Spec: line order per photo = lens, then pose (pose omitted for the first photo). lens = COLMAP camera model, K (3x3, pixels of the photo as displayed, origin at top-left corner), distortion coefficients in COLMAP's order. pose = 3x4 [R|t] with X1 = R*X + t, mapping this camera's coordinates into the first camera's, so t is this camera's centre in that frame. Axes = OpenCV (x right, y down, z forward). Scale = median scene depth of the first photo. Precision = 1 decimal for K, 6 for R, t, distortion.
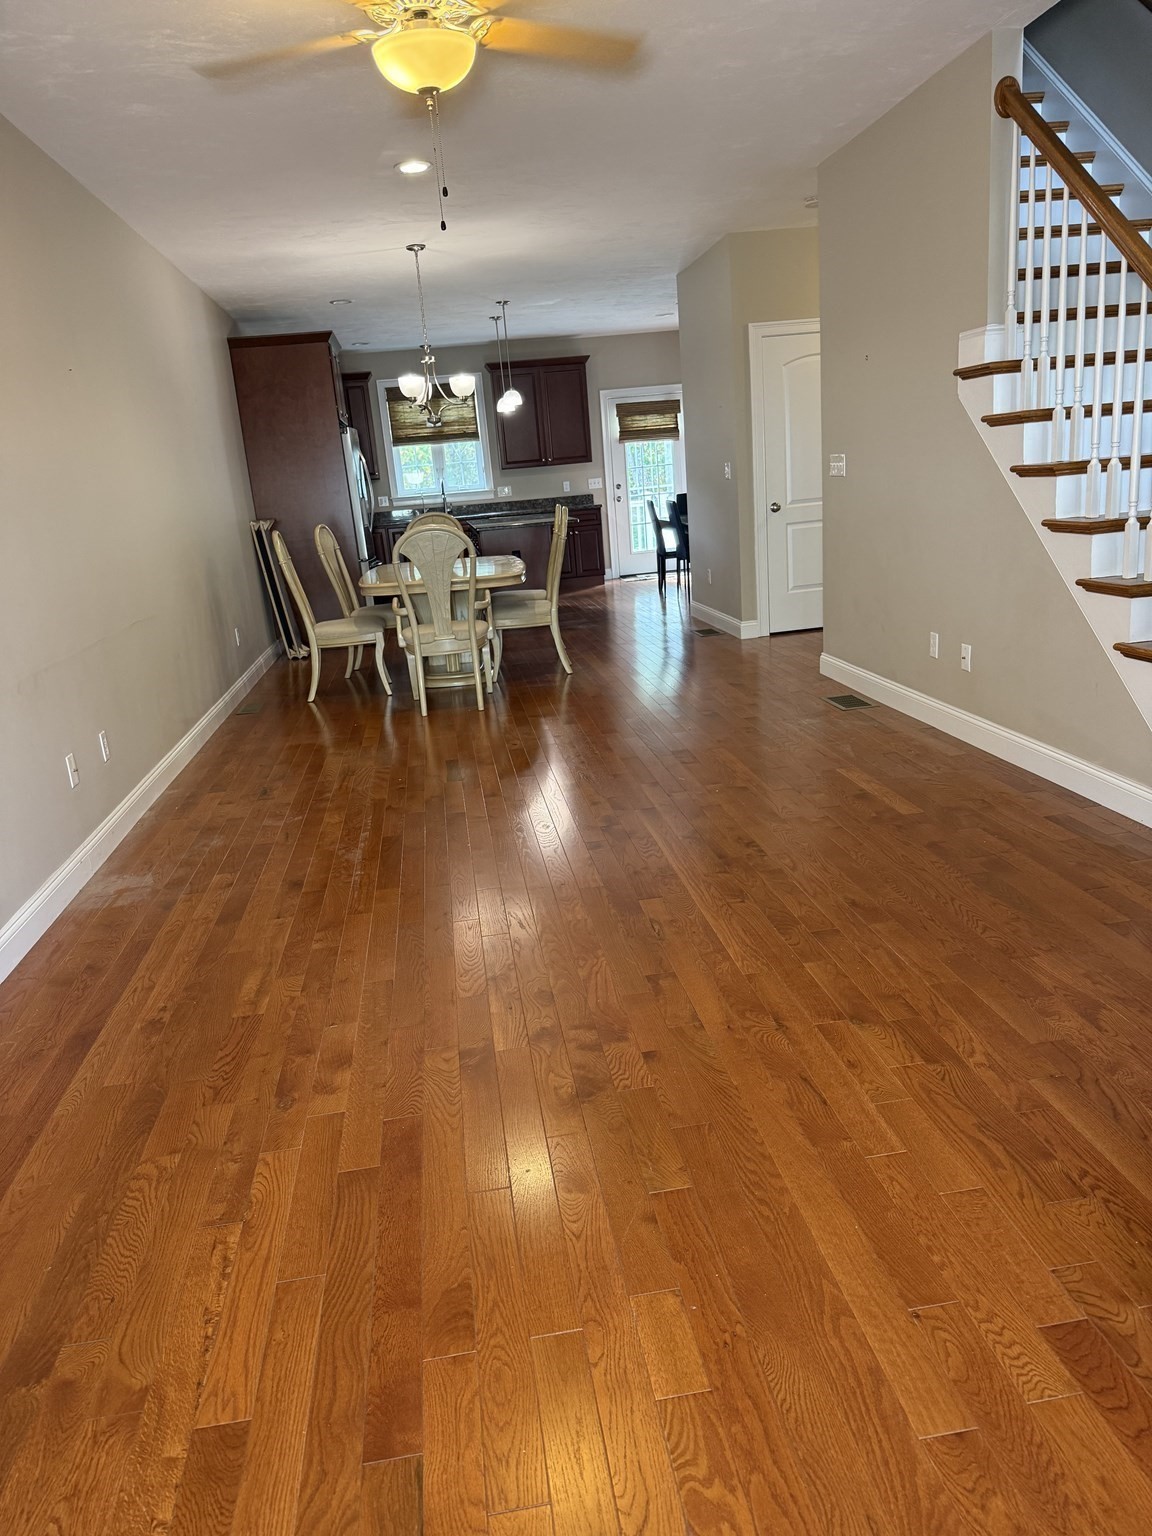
lens RADIAL K [[1080.5, 0, 572.4], [0, 1080.5, 782.0], [0, 0, 1]] dist [0.054503, -0.011243]
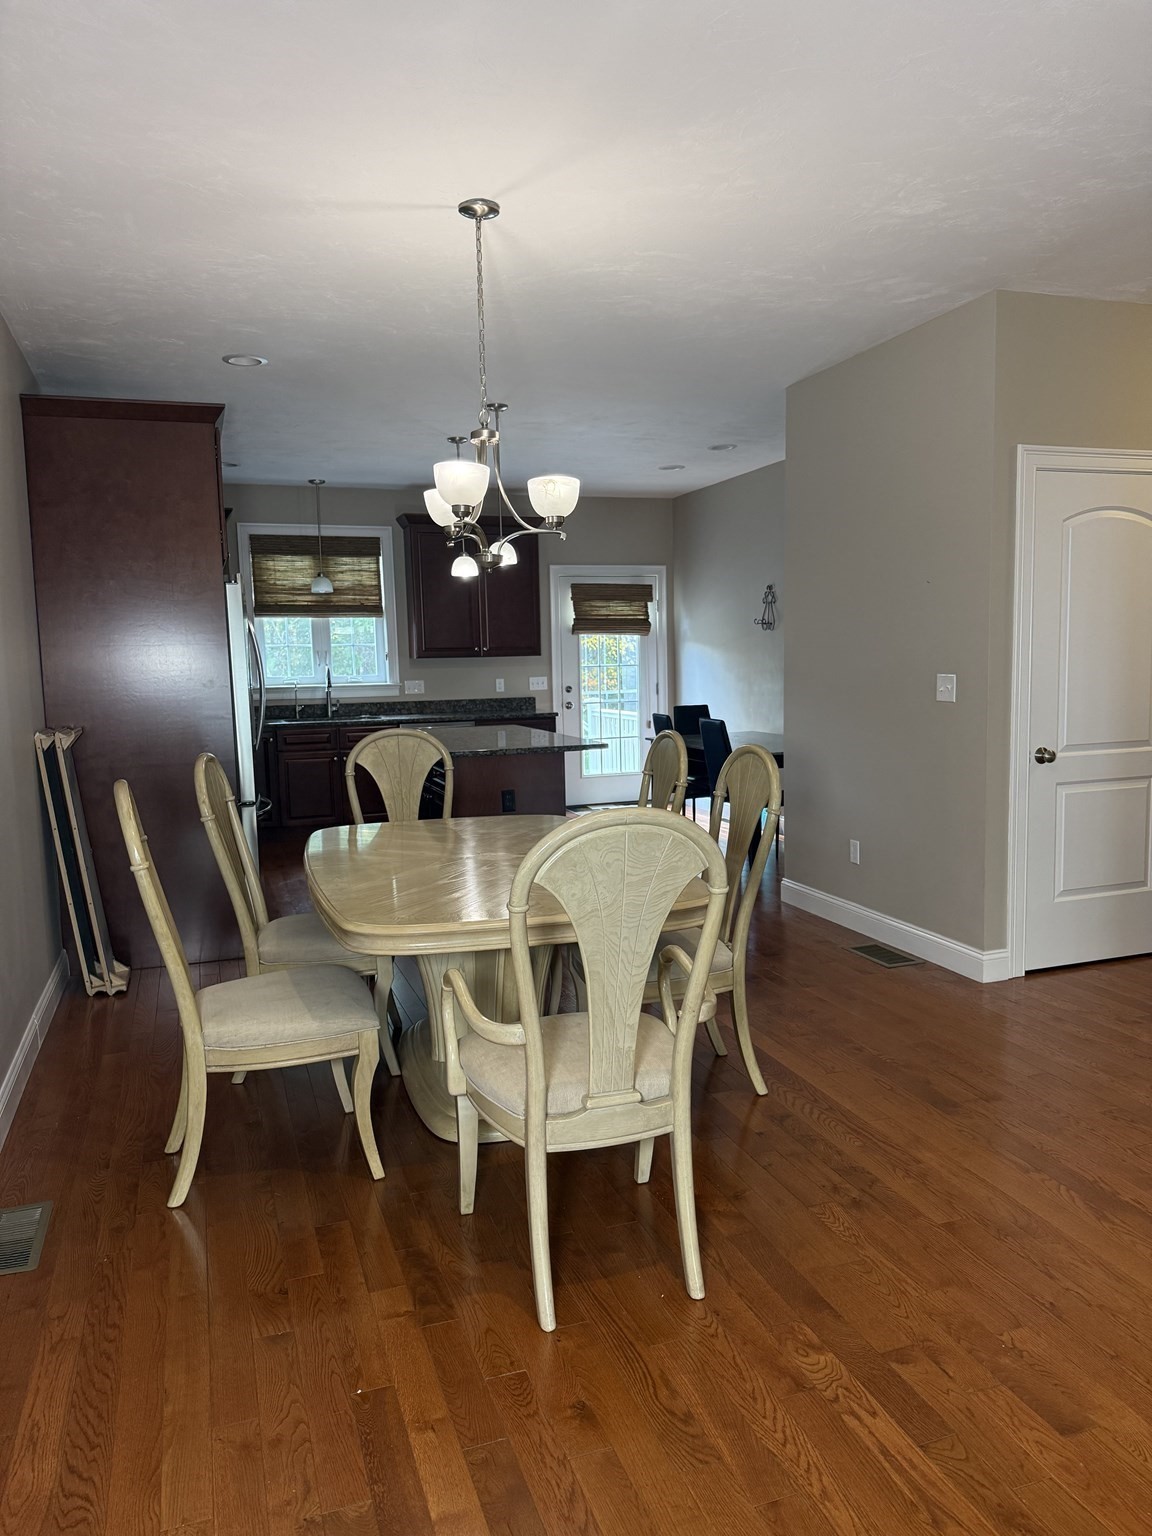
lens RADIAL K [[1080.5, 0, 584.5], [0, 1080.5, 776.2], [0, 0, 1]] dist [0.054503, -0.011243]
pose [[0.977000, 0.037368, 0.209942, -0.102128], [0.000473, 0.984144, -0.177369, -0.086275], [-0.213241, 0.173389, 0.961491, 0.308955]]
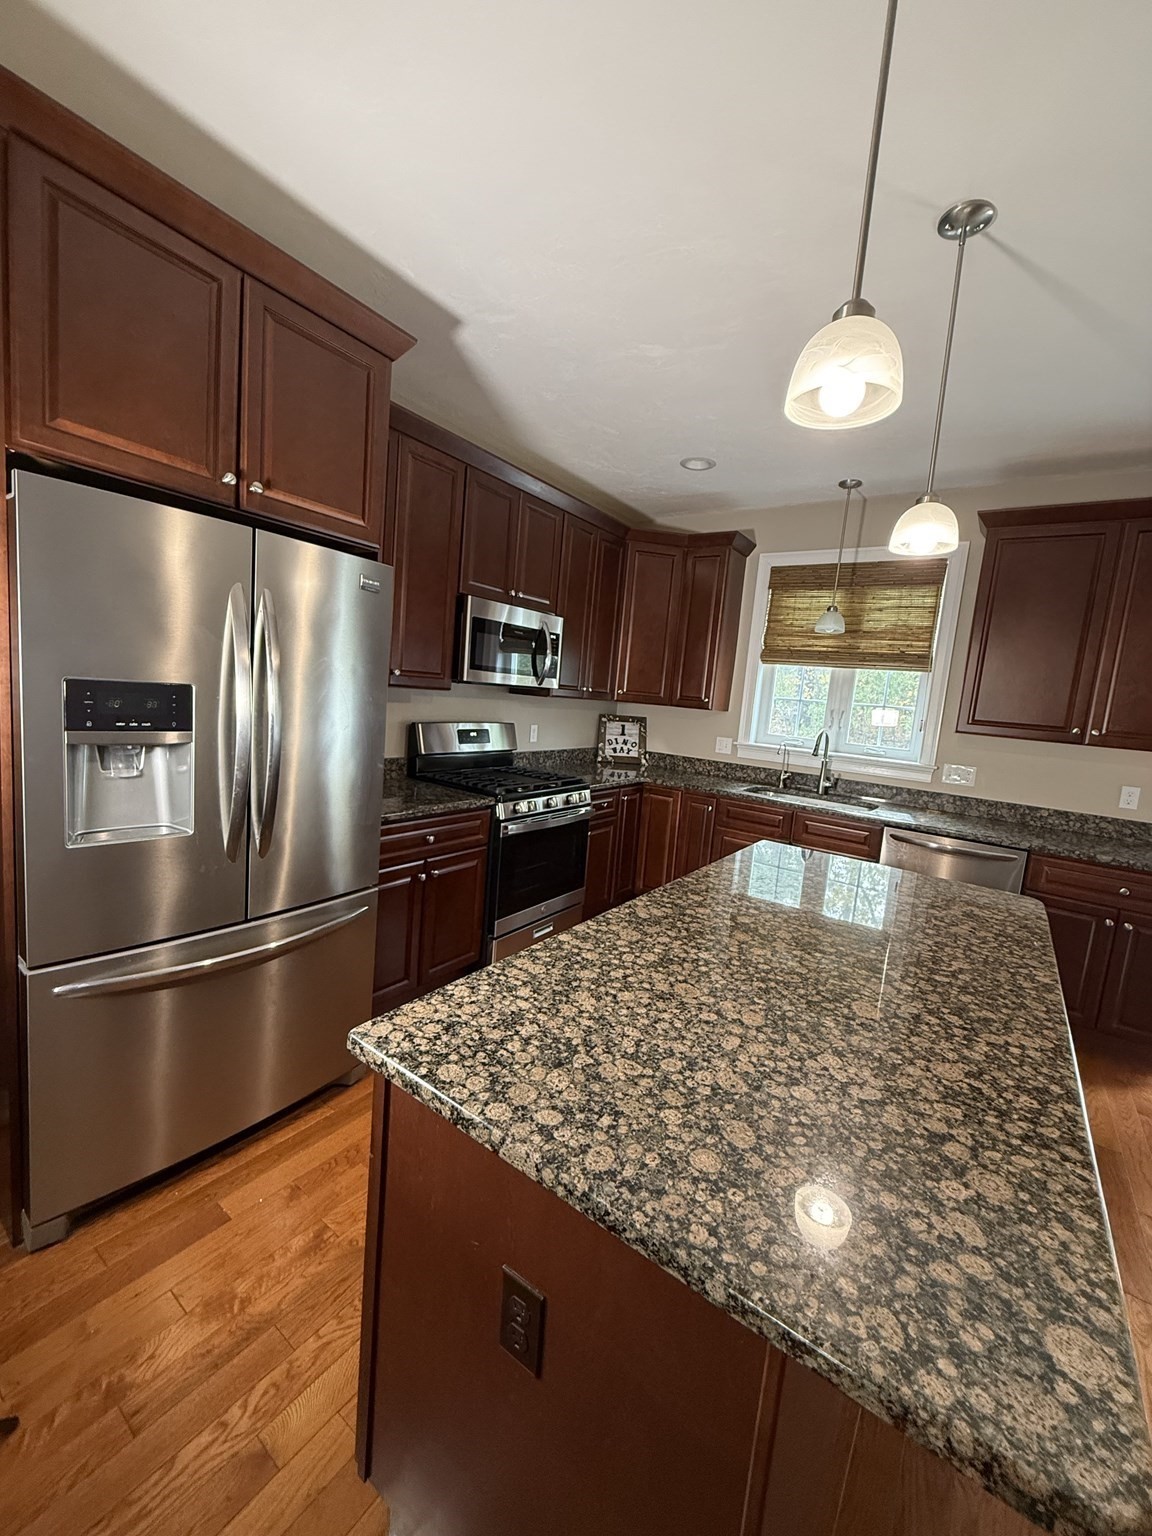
lens RADIAL K [[608.5, 0, 567.6], [0, 608.5, 766.7], [0, 0, 1]] dist [0.000709, 0.000233]
pose [[0.710884, 0.226851, -0.665720, -0.006006], [-0.326525, 0.944811, -0.026722, -0.210357], [0.622917, 0.236371, 0.745723, 0.696038]]
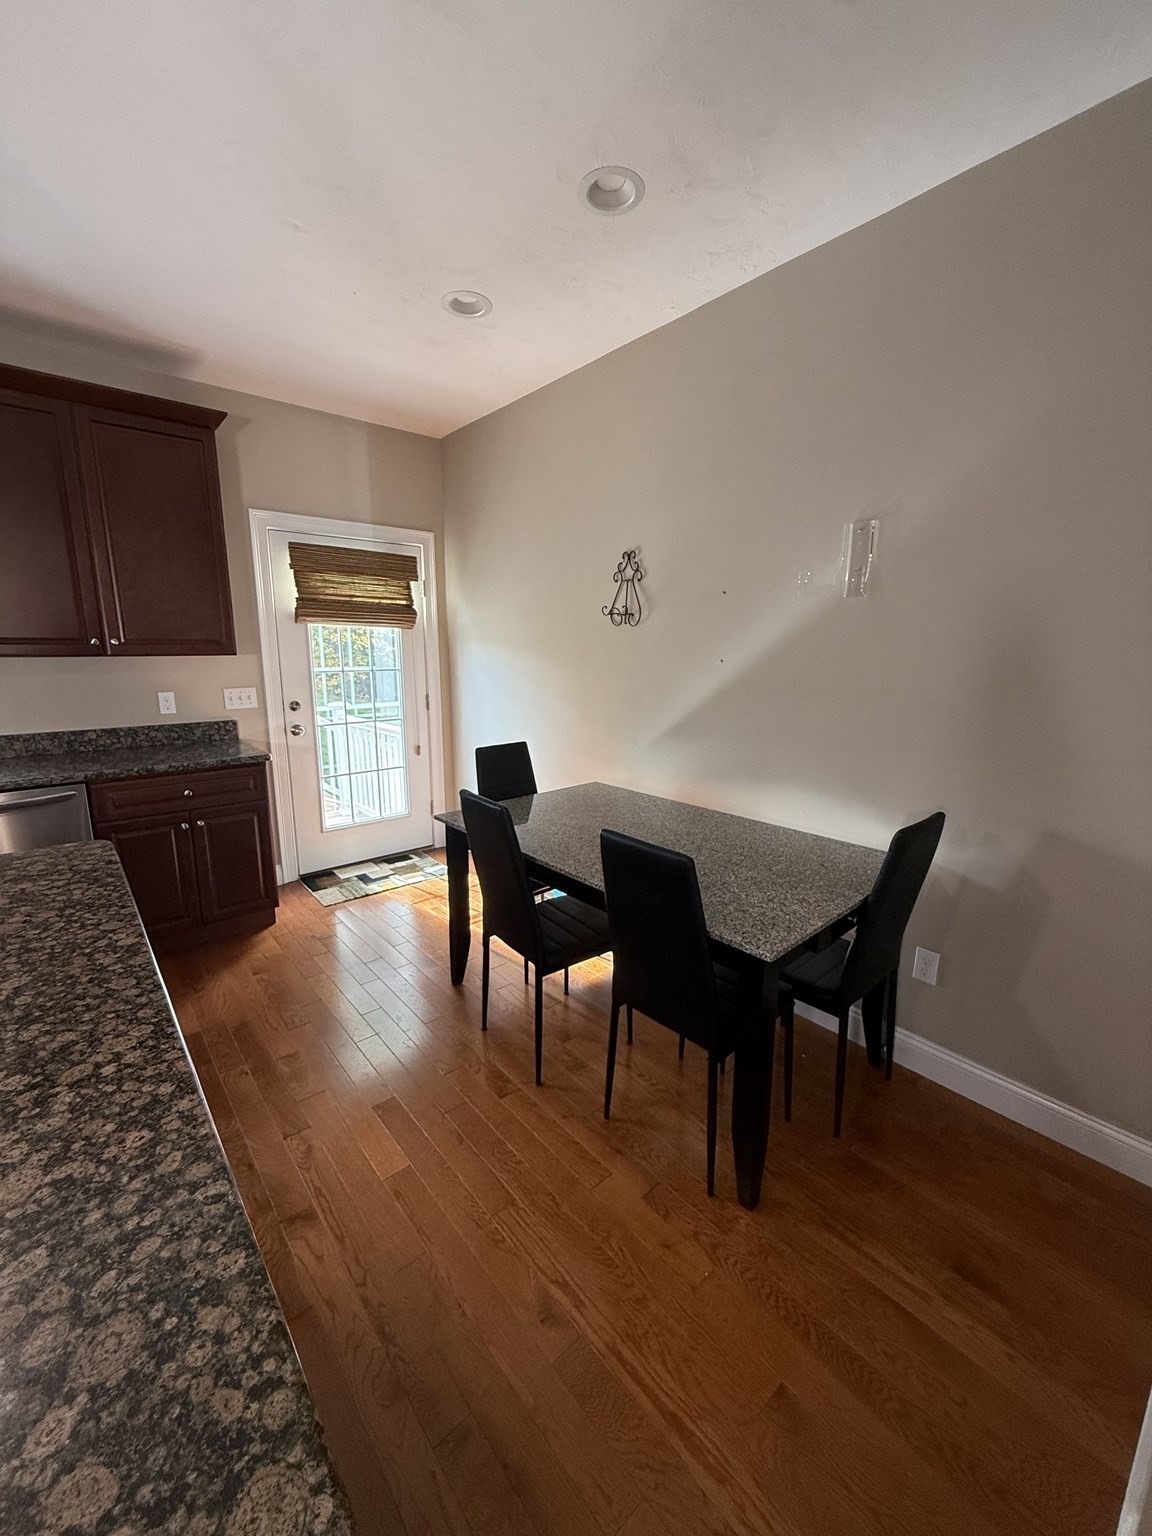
lens RADIAL K [[608.5, 0, 576.1], [0, 608.5, 760.8], [0, 0, 1]] dist [0.000709, 0.000233]
pose [[0.836042, -0.017433, 0.548388, -0.002579], [0.080753, 0.992520, -0.091560, -0.218271], [-0.542690, 0.120832, 0.831196, 0.723636]]
